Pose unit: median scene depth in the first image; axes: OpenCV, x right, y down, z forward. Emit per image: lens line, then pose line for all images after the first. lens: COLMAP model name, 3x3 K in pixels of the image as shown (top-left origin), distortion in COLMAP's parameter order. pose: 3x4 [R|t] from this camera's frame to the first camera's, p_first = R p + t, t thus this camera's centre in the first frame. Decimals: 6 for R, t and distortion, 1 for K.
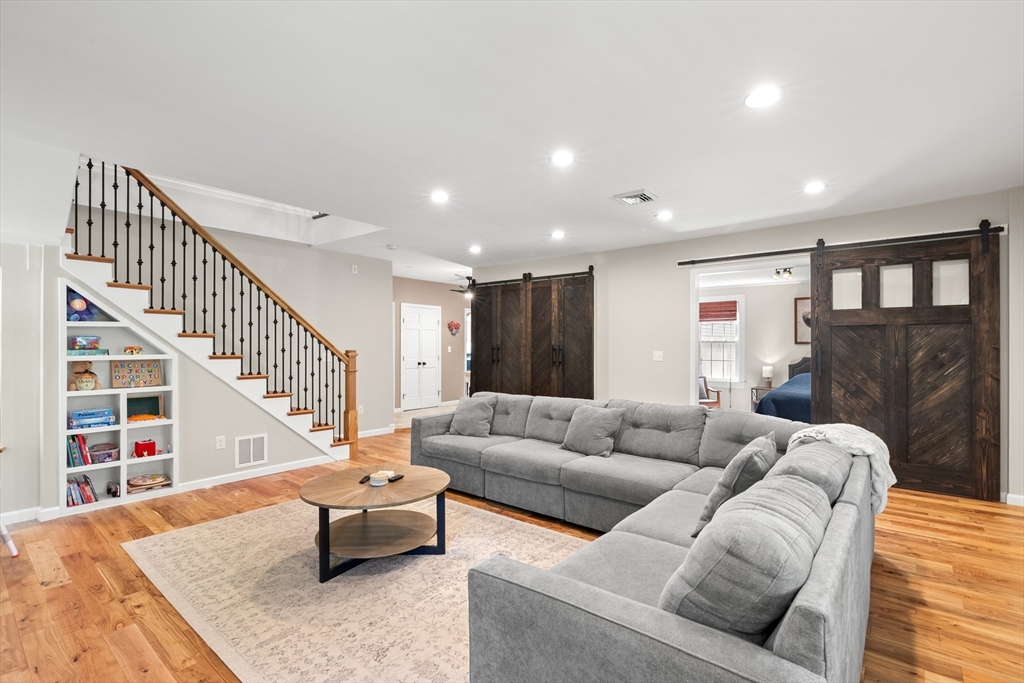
lens RADIAL K [[476.6, 0, 516.8], [0, 476.6, 346.6], [0, 0, 1]] dist [-0.004464, -0.000454]
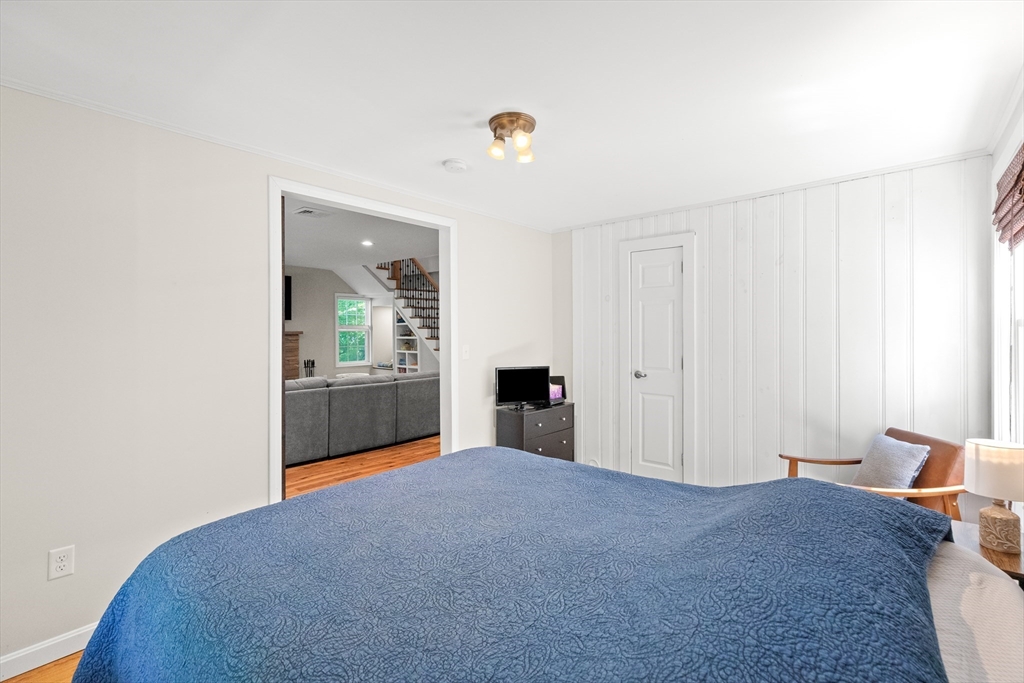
lens RADIAL K [[456.4, 0, 510.2], [0, 456.4, 333.6], [0, 0, 1]] dist [0.007159, 0.000826]
pose [[-0.044168, 0.007978, -0.998992, 1.232699], [0.002322, 0.999966, 0.007883, -0.013072], [0.999021, -0.001971, -0.044185, 1.389717]]
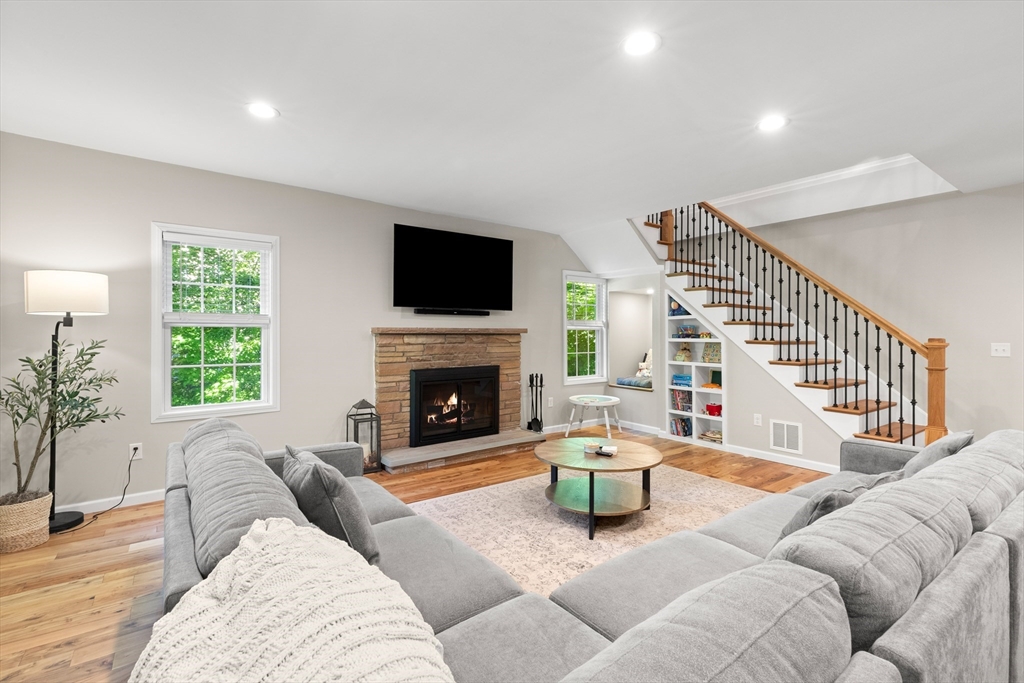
lens RADIAL K [[456.4, 0, 516.6], [0, 456.4, 335.8], [0, 0, 1]] dist [0.007159, 0.000826]
pose [[-0.242574, 0.005622, -0.970117, 0.527702], [-0.002497, 0.999976, 0.006420, 0.001574], [0.970130, 0.003980, -0.242554, 0.701173]]
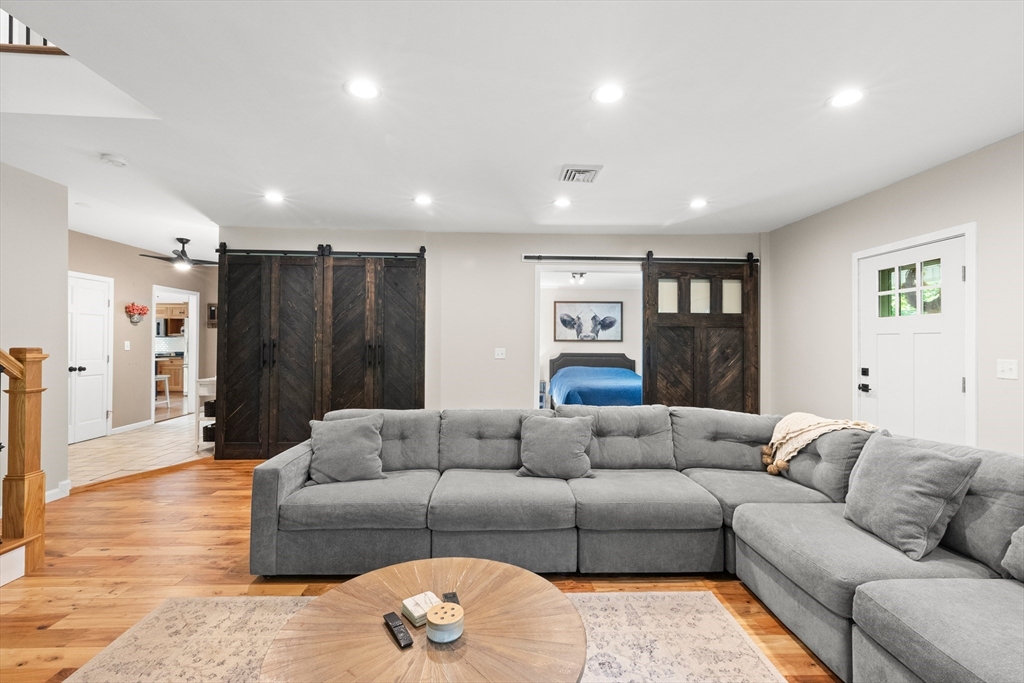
lens RADIAL K [[456.4, 0, 513.8], [0, 456.4, 339.2], [0, 0, 1]] dist [0.007159, 0.000826]
pose [[0.750414, 0.010508, 0.660885, -0.350514], [-0.005353, 0.999937, -0.009821, 0.000886], [-0.660946, 0.003832, 0.750423, 0.395824]]
